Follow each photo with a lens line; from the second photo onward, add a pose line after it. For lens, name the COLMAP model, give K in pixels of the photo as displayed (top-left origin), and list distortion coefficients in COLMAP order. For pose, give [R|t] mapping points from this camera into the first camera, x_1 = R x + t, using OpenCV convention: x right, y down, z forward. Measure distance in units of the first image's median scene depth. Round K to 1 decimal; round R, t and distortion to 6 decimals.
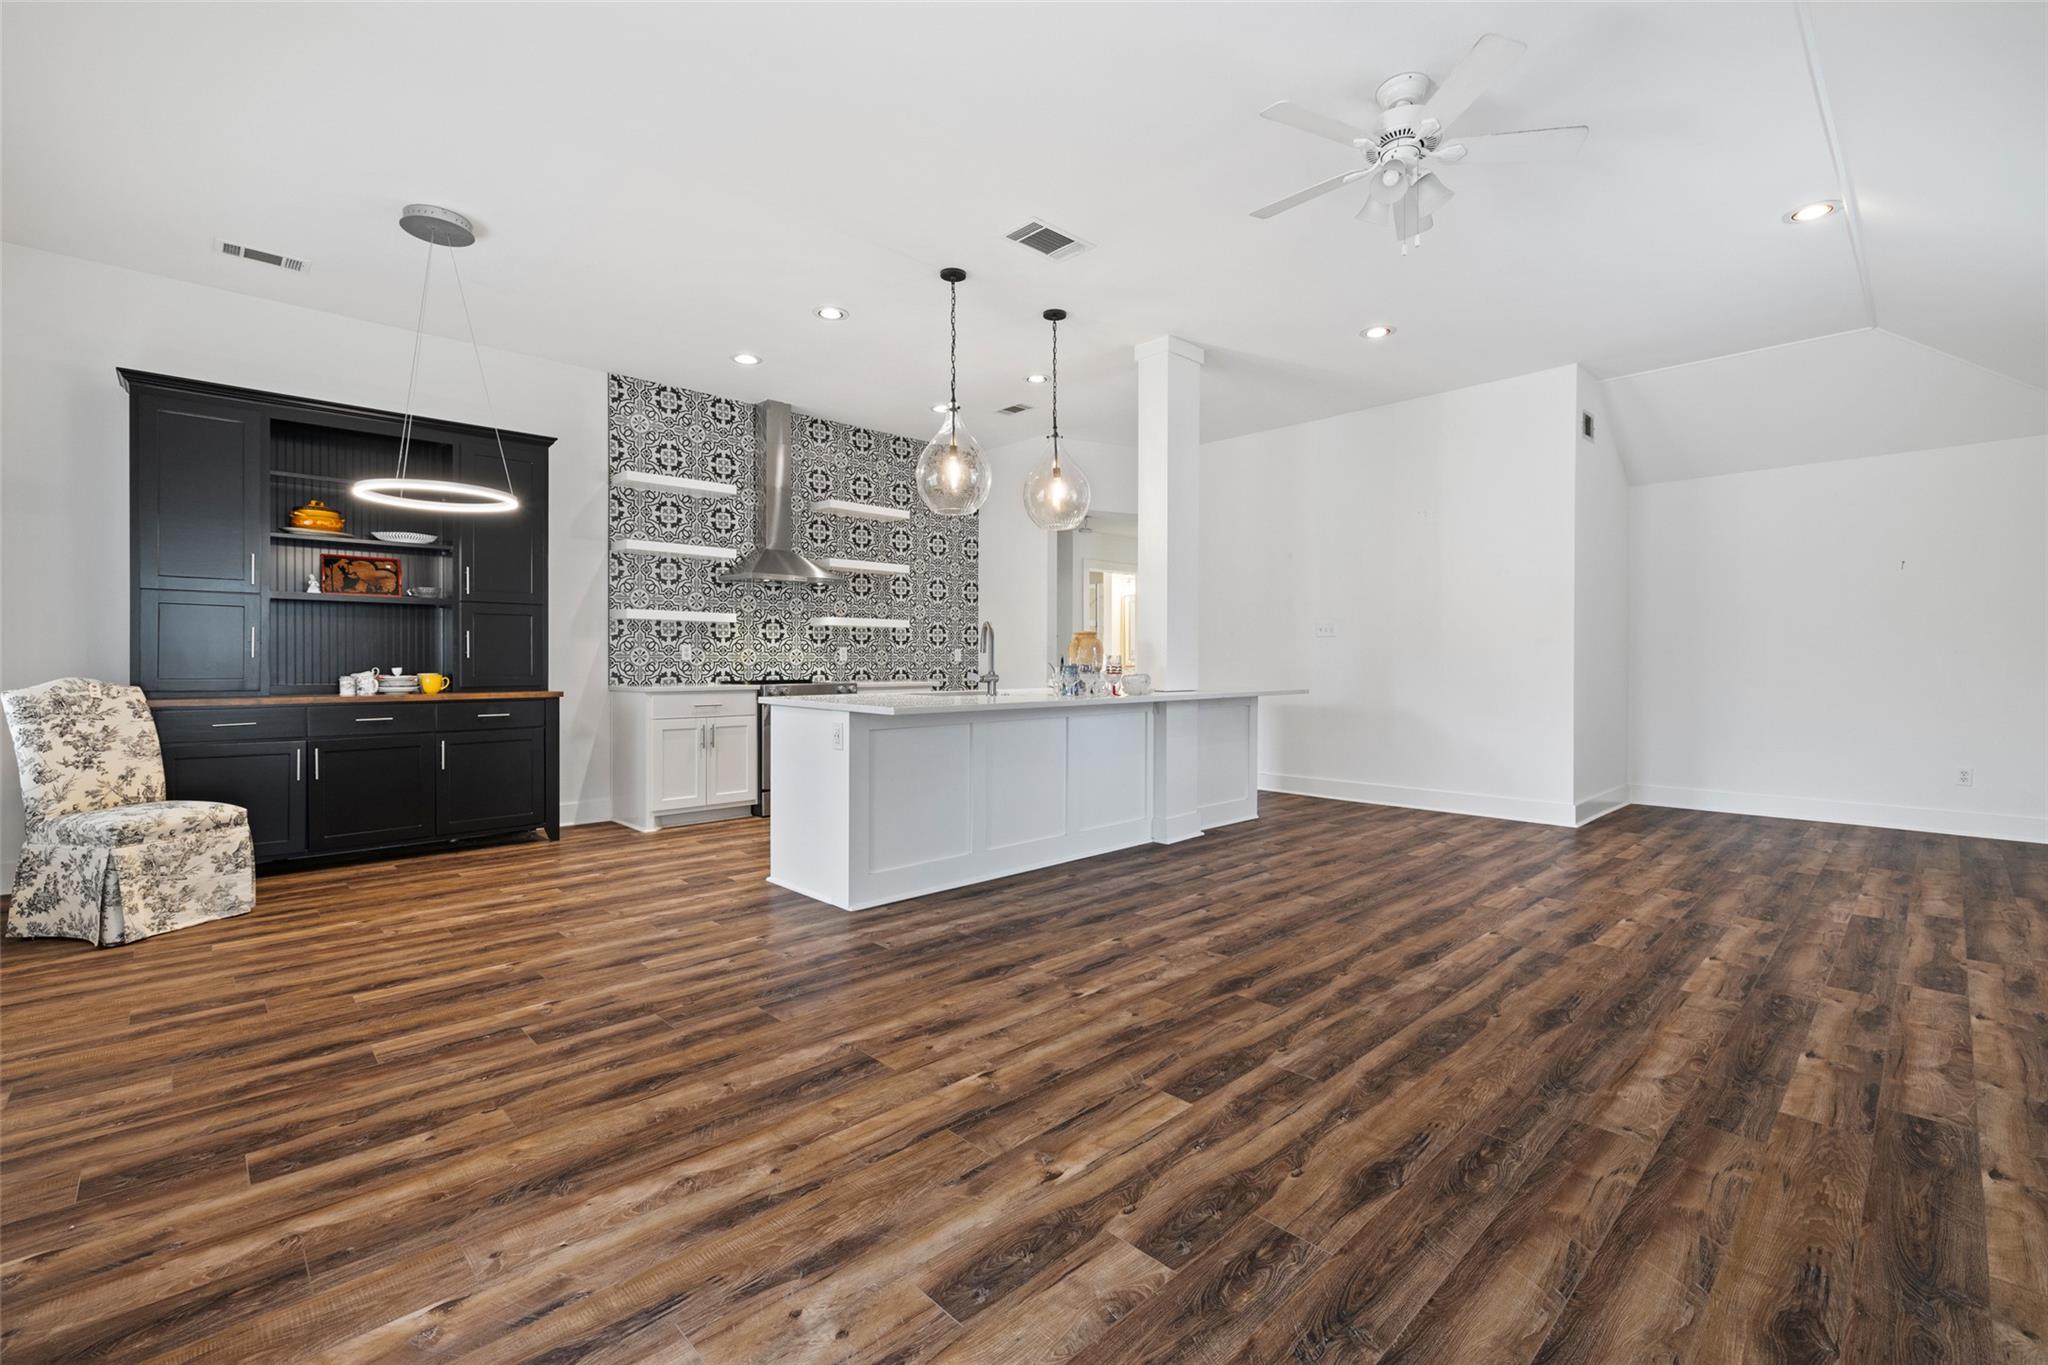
lens RADIAL K [[889.8, 0, 1017.2], [0, 889.8, 672.9], [0, 0, 1]] dist [0.001061, -0.000509]
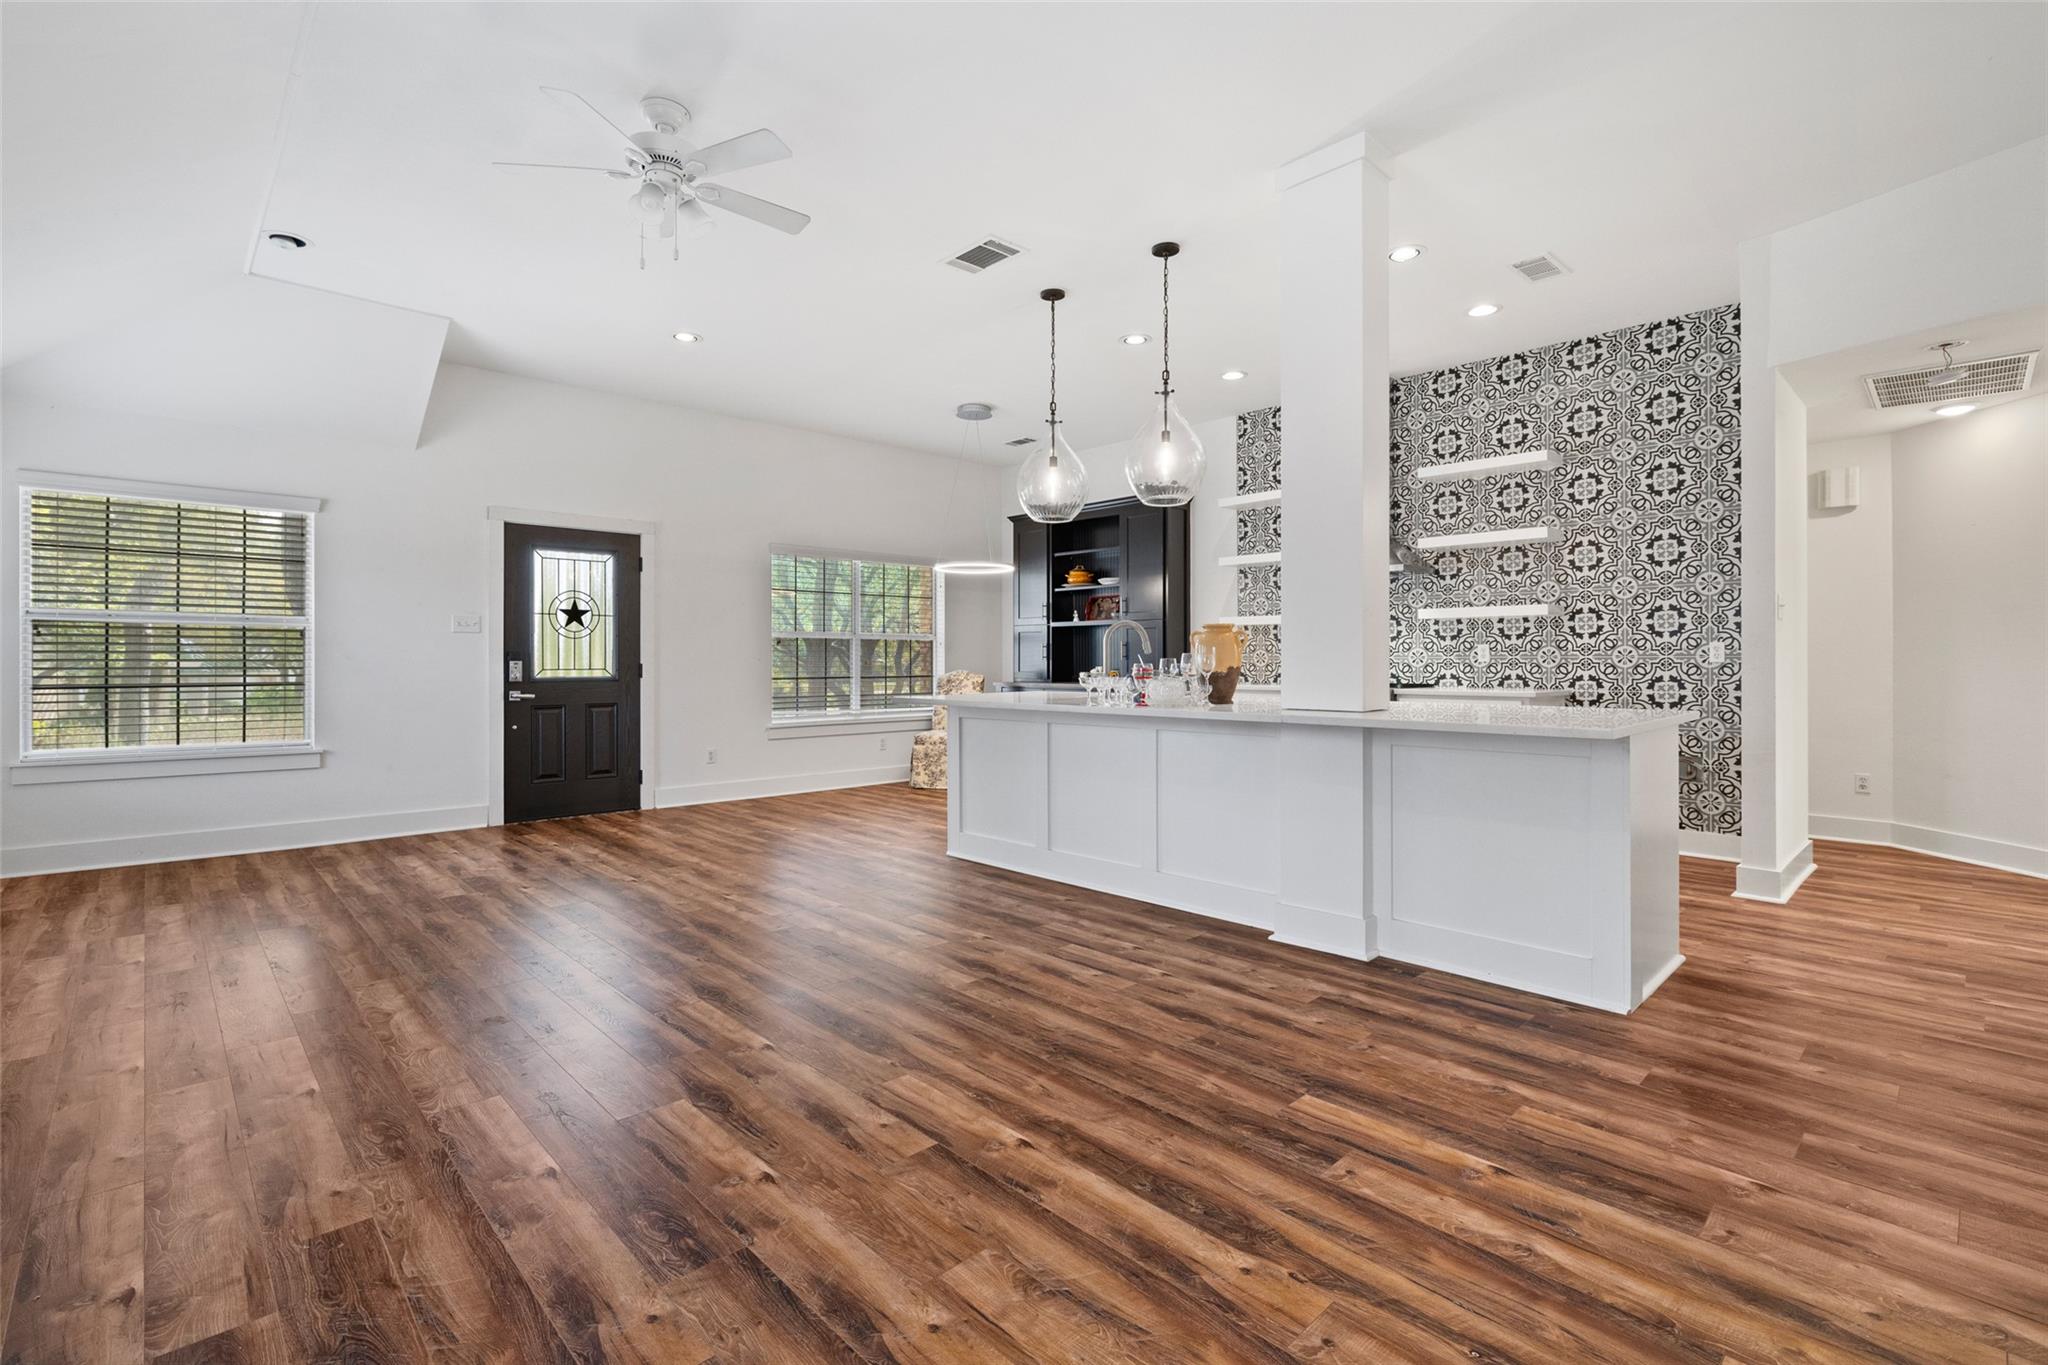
lens RADIAL K [[938.1, 0, 1018.7], [0, 938.1, 669.0], [0, 0, 1]] dist [-0.010165, 0.000841]
pose [[-0.012174, 0.006930, -0.999902, 0.649948], [-0.012541, 0.999896, 0.007082, -0.008078], [0.999847, 0.012626, -0.012086, 0.613665]]
